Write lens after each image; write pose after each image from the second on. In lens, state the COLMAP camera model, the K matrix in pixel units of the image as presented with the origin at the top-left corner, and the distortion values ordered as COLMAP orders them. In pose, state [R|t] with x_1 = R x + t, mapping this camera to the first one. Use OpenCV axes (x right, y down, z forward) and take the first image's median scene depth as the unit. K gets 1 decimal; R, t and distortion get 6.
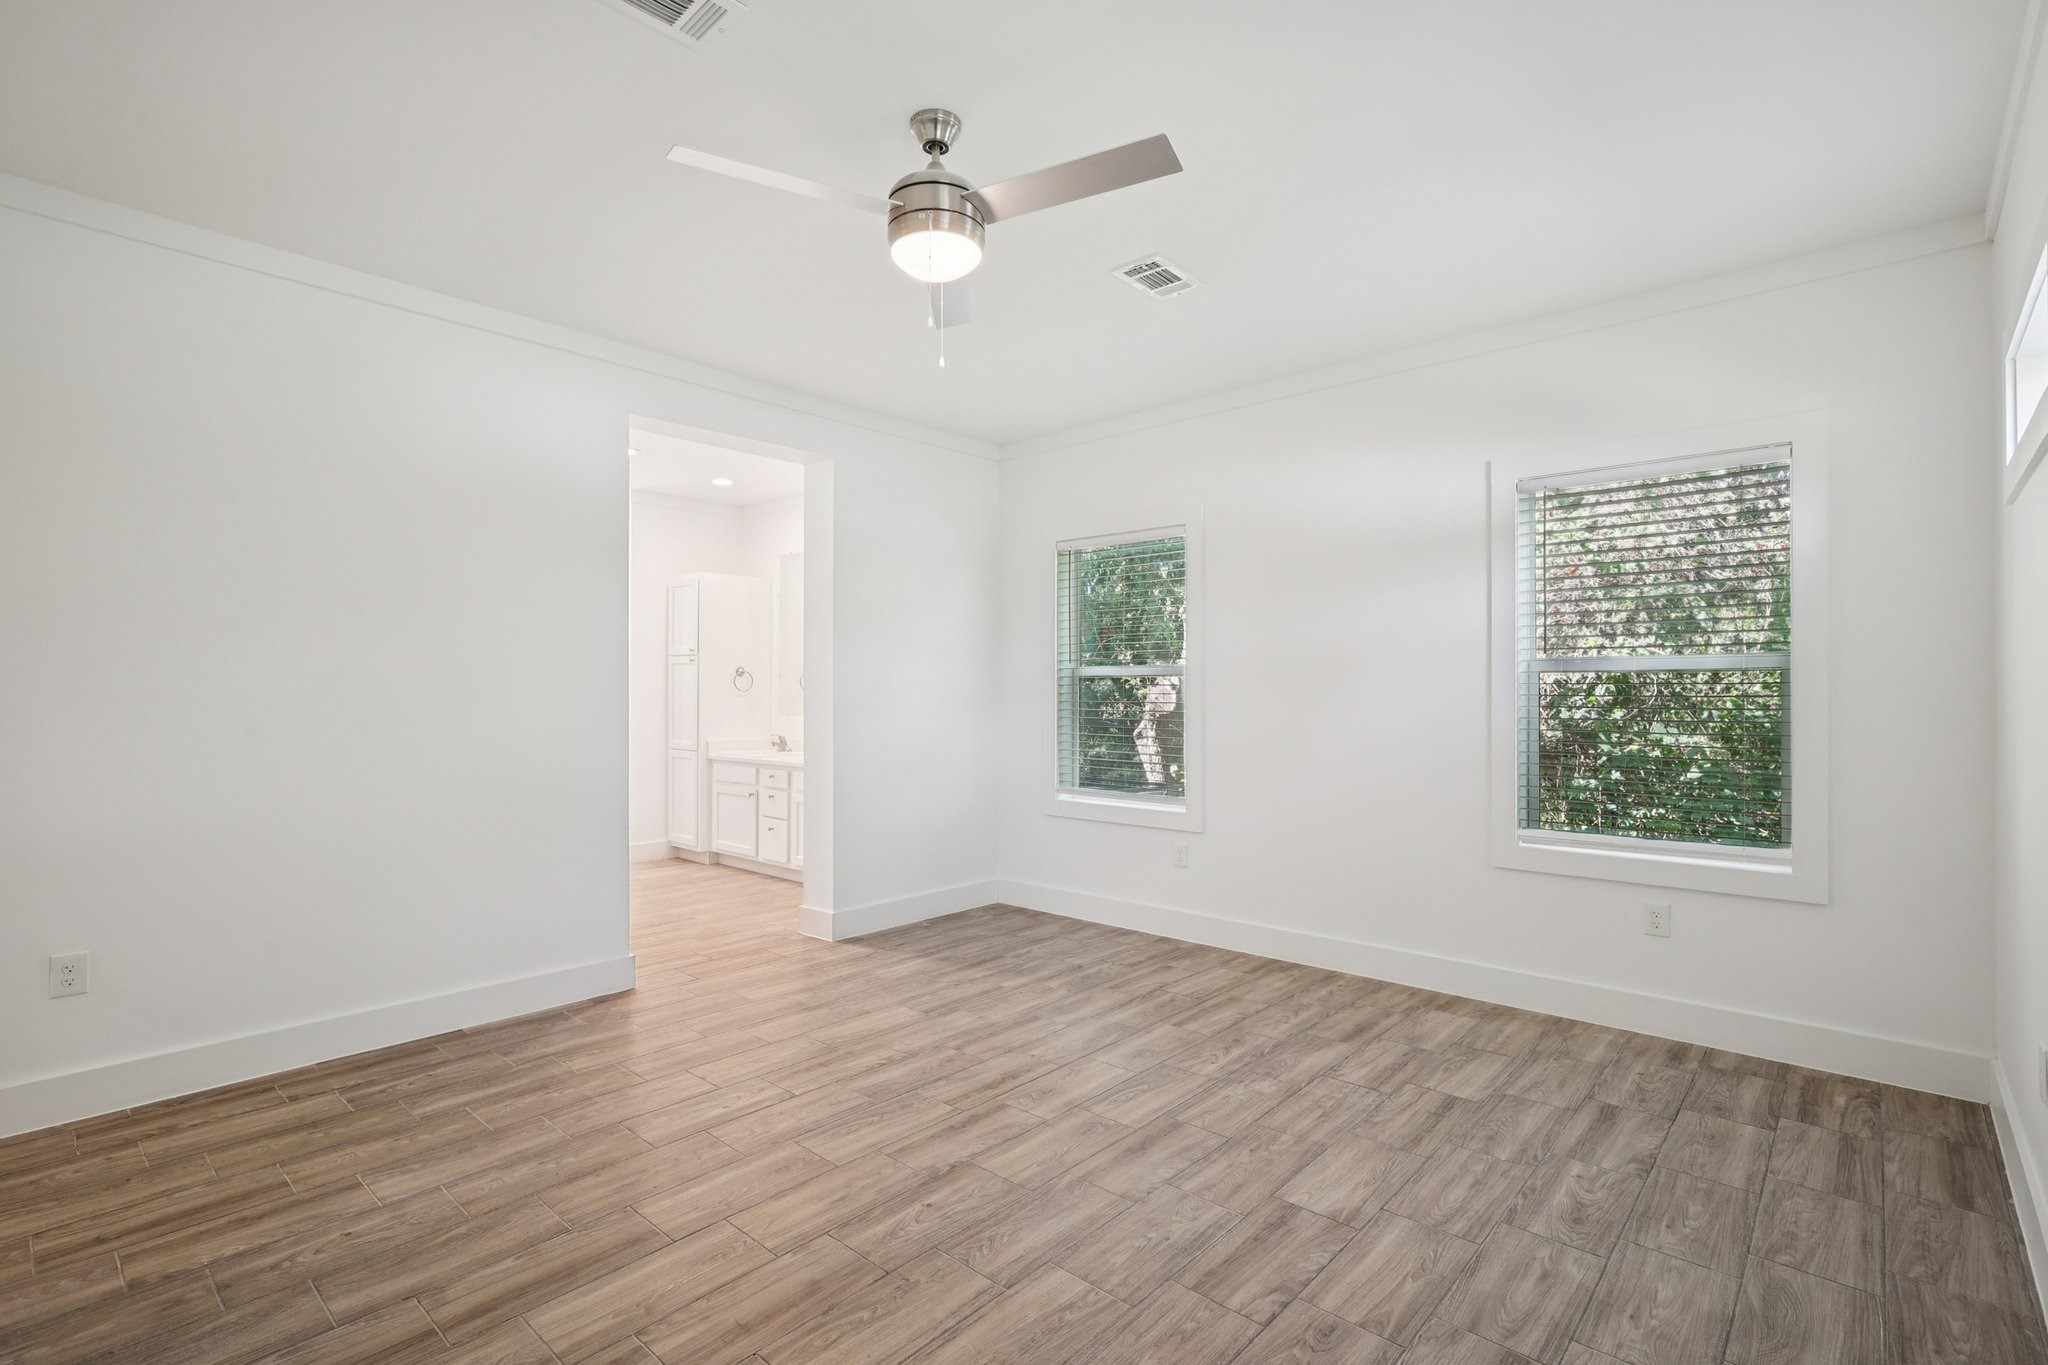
lens RADIAL K [[963.1, 0, 1024.0], [0, 963.1, 682.5], [0, 0, 1]] dist [-0.005009, 0.005044]
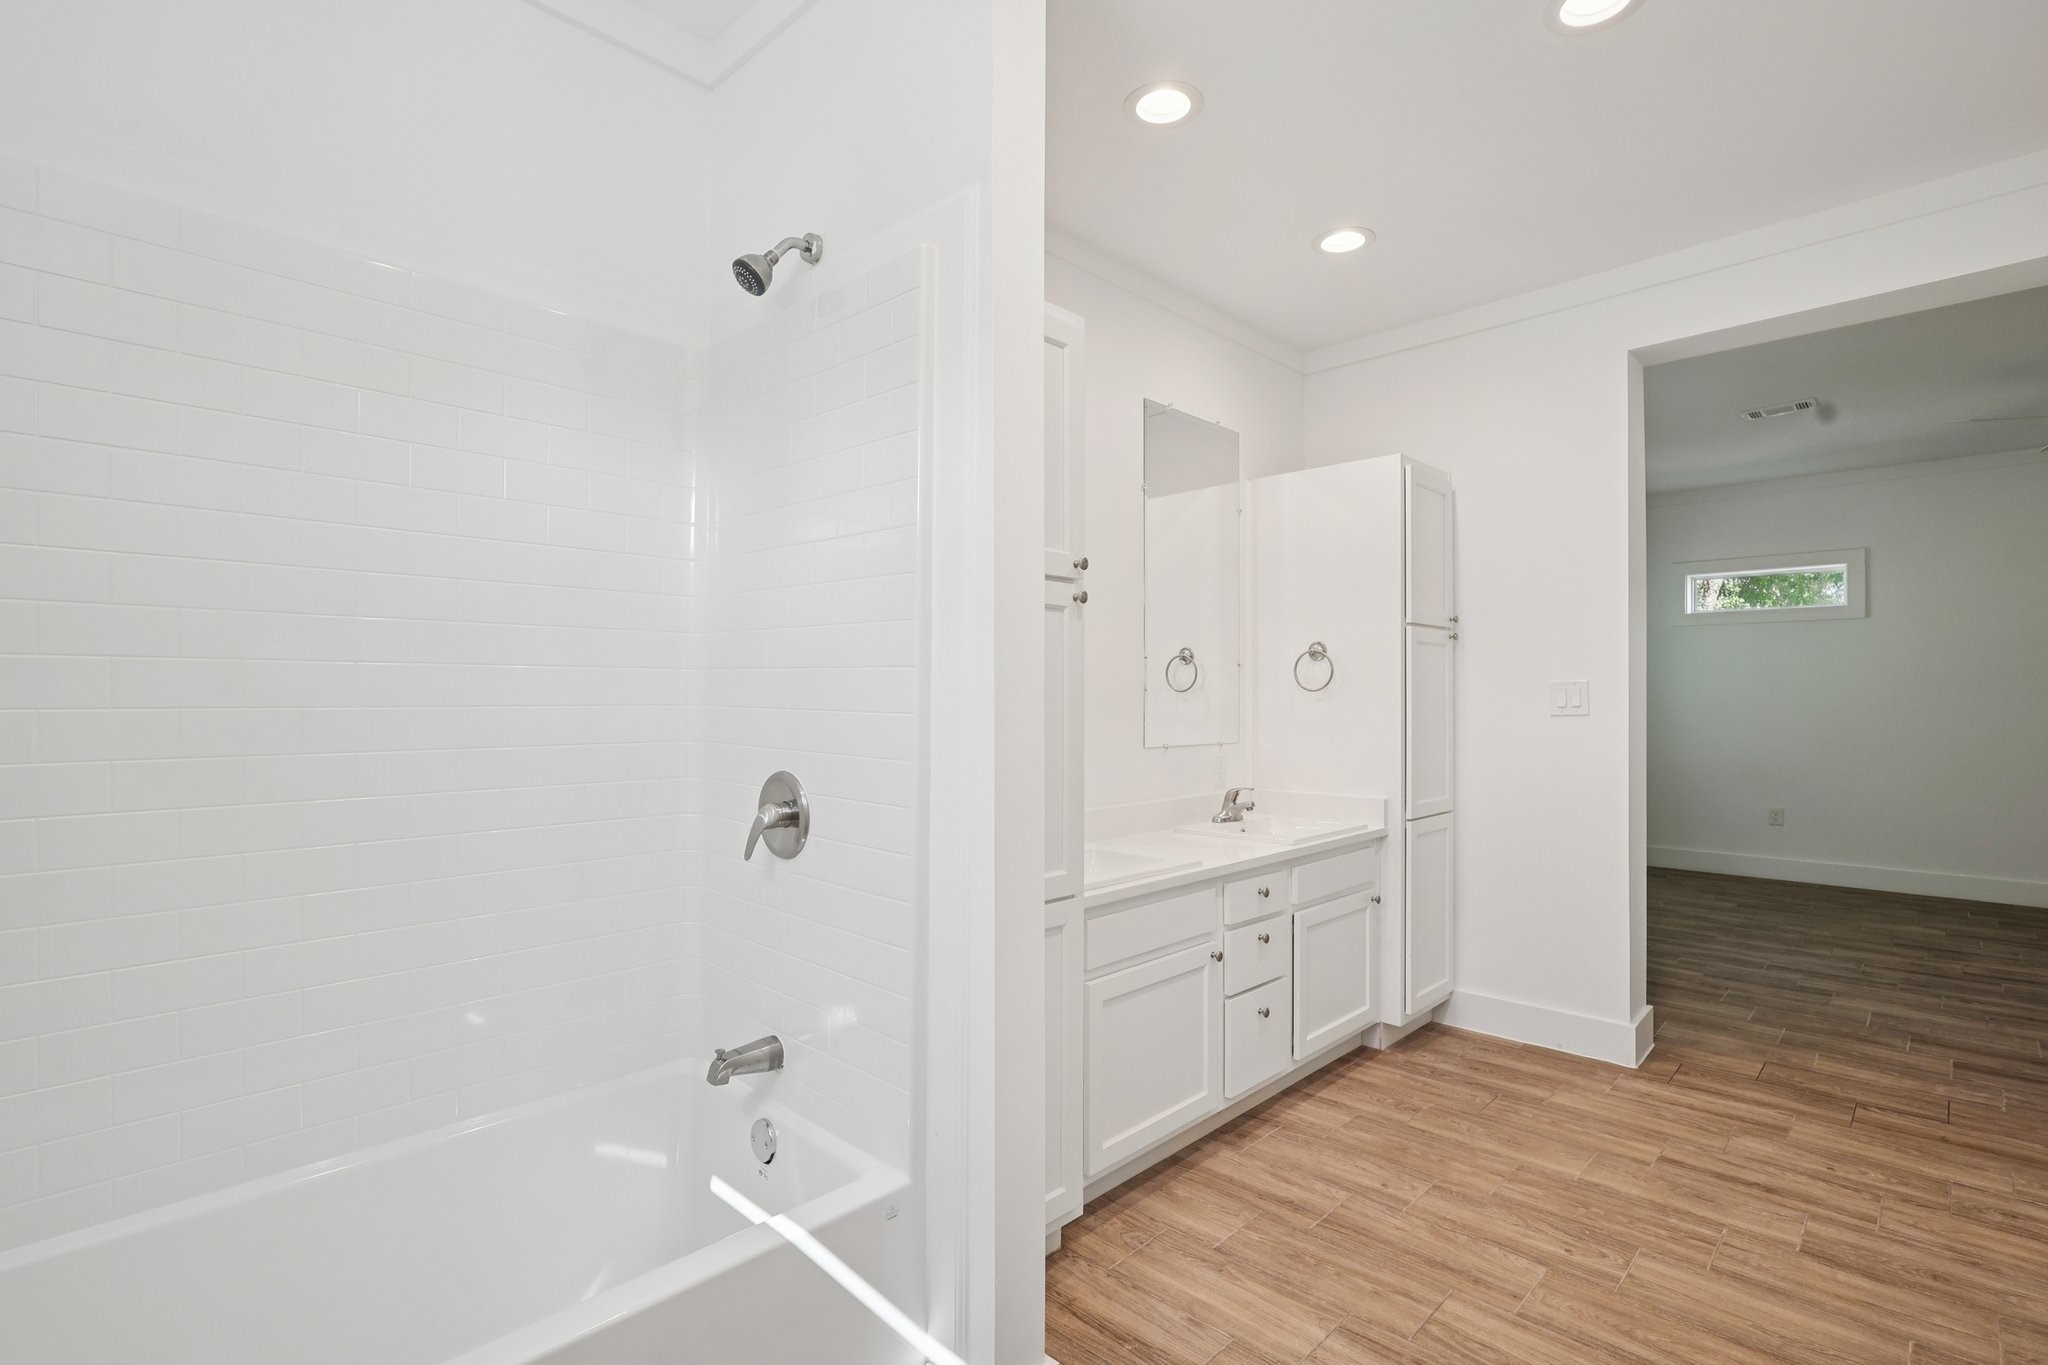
lens RADIAL K [[970.5, 0, 1028.5], [0, 970.5, 684.4], [0, 0, 1]] dist [-0.009490, 0.005973]
pose [[0.034108, 0.004629, 0.999407, -1.225254], [-0.009307, 0.999947, -0.004314, 0.009736], [-0.999375, -0.009155, 0.034149, 1.886268]]
